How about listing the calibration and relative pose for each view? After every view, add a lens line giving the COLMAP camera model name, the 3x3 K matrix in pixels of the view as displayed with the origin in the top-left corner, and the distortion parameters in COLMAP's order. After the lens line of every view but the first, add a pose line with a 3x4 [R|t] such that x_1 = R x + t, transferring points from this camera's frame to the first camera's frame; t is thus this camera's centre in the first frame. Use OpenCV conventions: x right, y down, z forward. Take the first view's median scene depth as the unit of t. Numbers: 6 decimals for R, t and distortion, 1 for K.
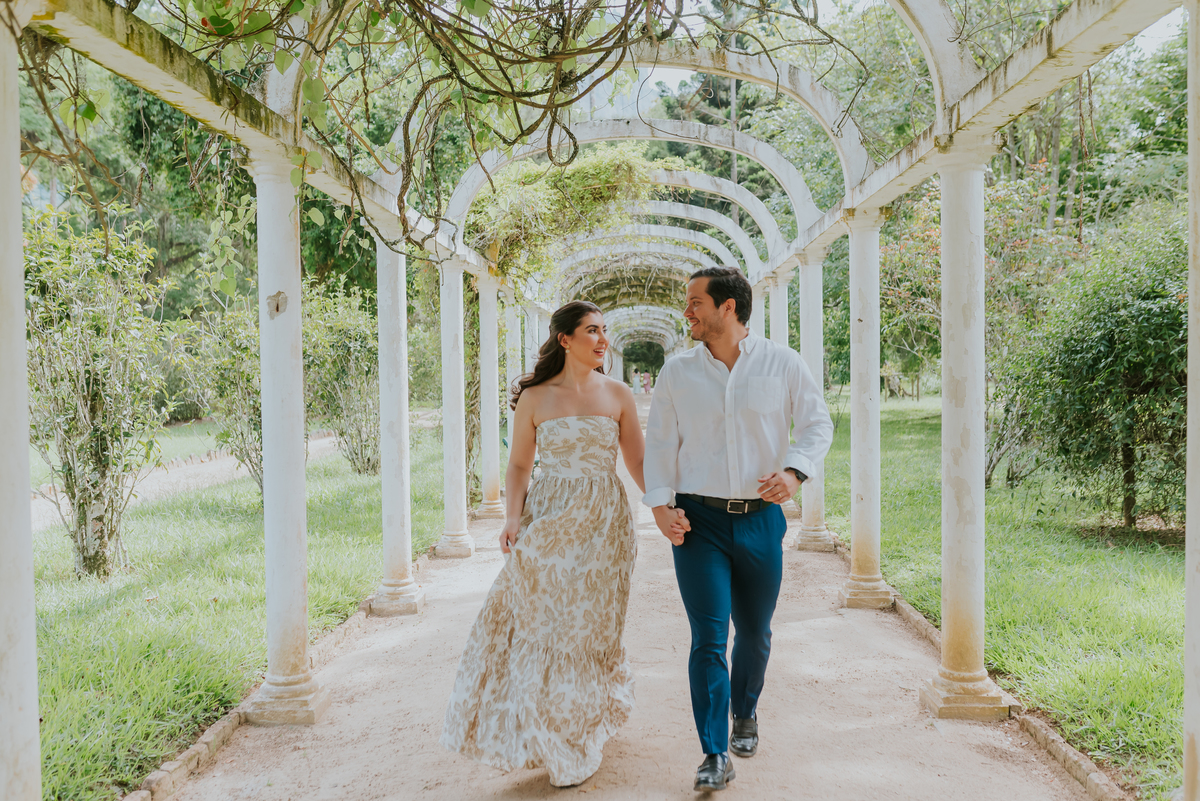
lens RADIAL K [[1181.7, 0, 613.4], [0, 1181.7, 397.2], [0, 0, 1]] dist [0.002534, -0.000765]
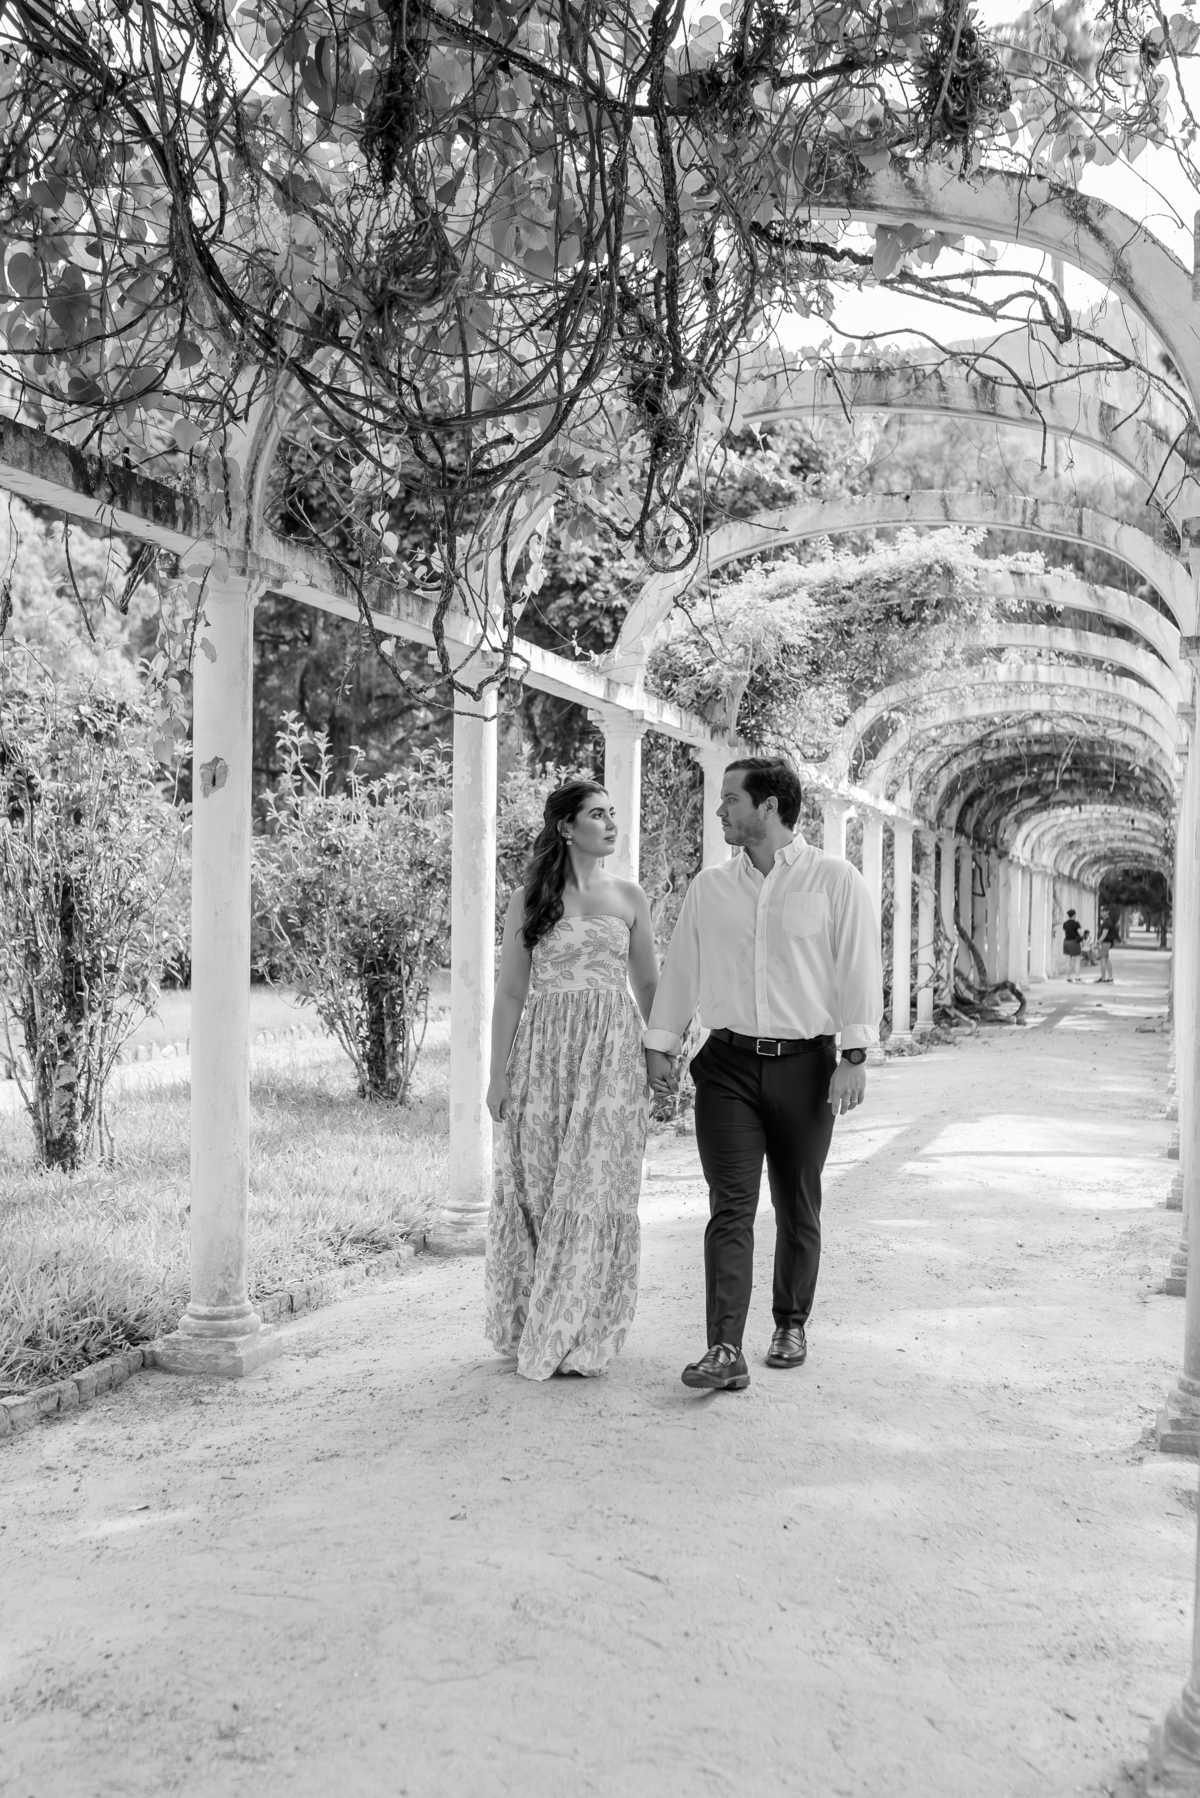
lens RADIAL K [[2006.0, 0, 601.9], [0, 2006.0, 972.2], [0, 0, 1]] dist [-0.049288, 0.011215]
pose [[0.968953, 0.037156, -0.244438, 0.160608], [-0.035453, 0.999307, 0.011364, 0.011098], [0.244691, -0.002345, 0.969598, -0.064808]]
